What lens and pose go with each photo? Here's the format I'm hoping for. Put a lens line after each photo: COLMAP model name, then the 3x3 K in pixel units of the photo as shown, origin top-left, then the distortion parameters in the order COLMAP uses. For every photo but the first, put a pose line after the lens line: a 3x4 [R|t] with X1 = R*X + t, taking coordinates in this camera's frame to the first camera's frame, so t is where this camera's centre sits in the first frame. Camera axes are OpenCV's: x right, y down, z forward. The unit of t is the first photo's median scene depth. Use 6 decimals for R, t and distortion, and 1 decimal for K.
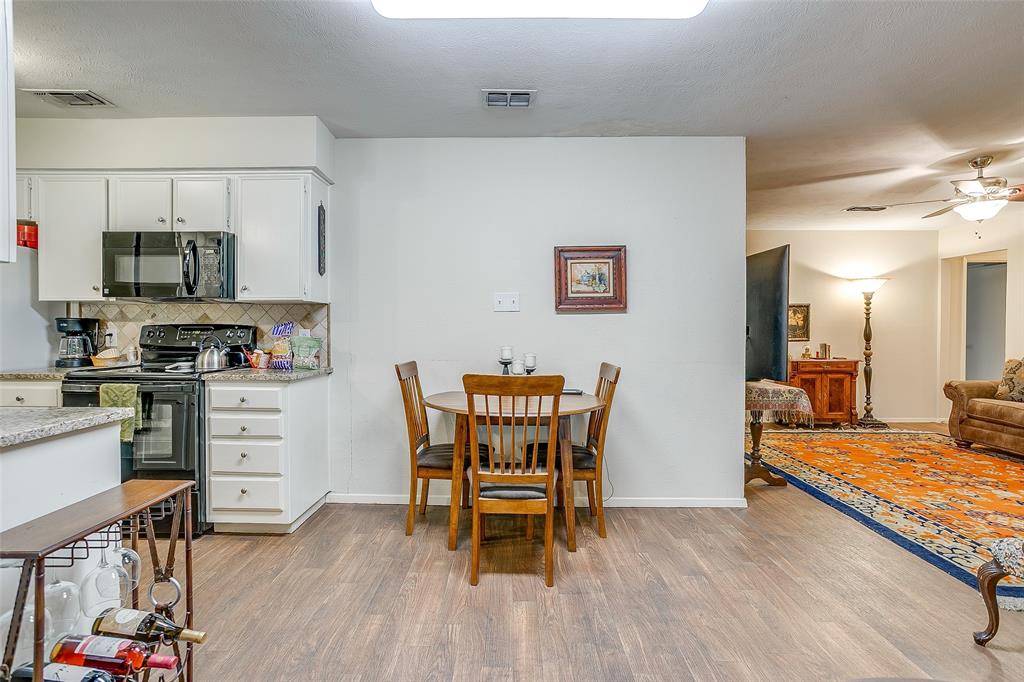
lens RADIAL K [[501.7, 0, 503.2], [0, 501.7, 335.9], [0, 0, 1]] dist [-0.049154, 0.029228]
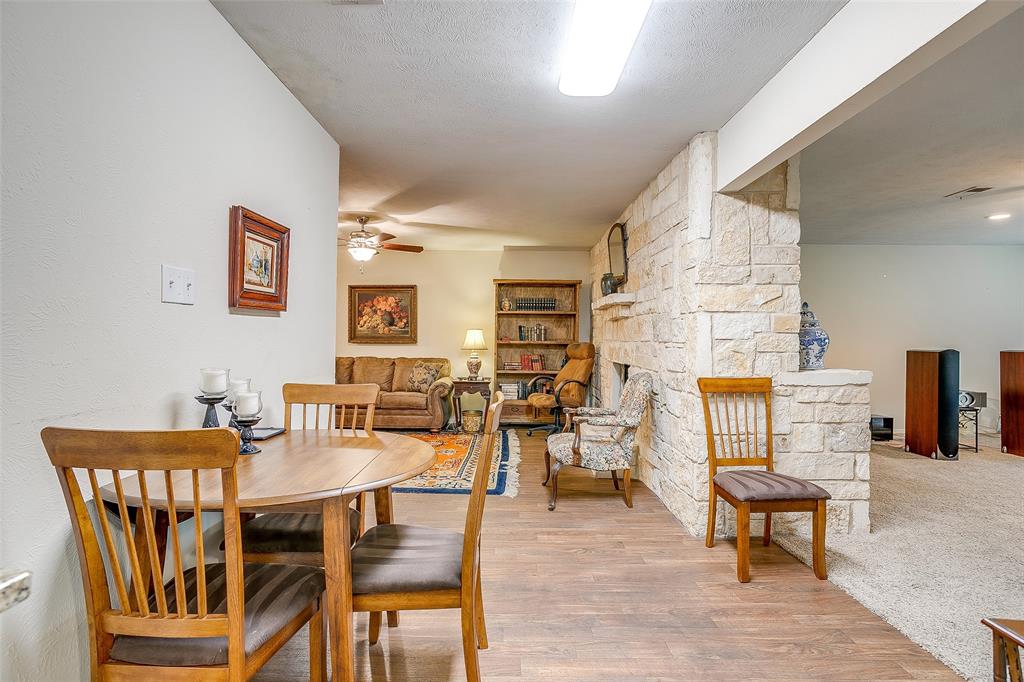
lens RADIAL K [[501.7, 0, 506.8], [0, 501.7, 336.0], [0, 0, 1]] dist [-0.049154, 0.029228]
pose [[-0.019686, 0.006625, 0.999784, -0.509261], [0.006603, 0.999957, -0.006496, -0.009664], [-0.999784, 0.006474, -0.019729, 0.675402]]
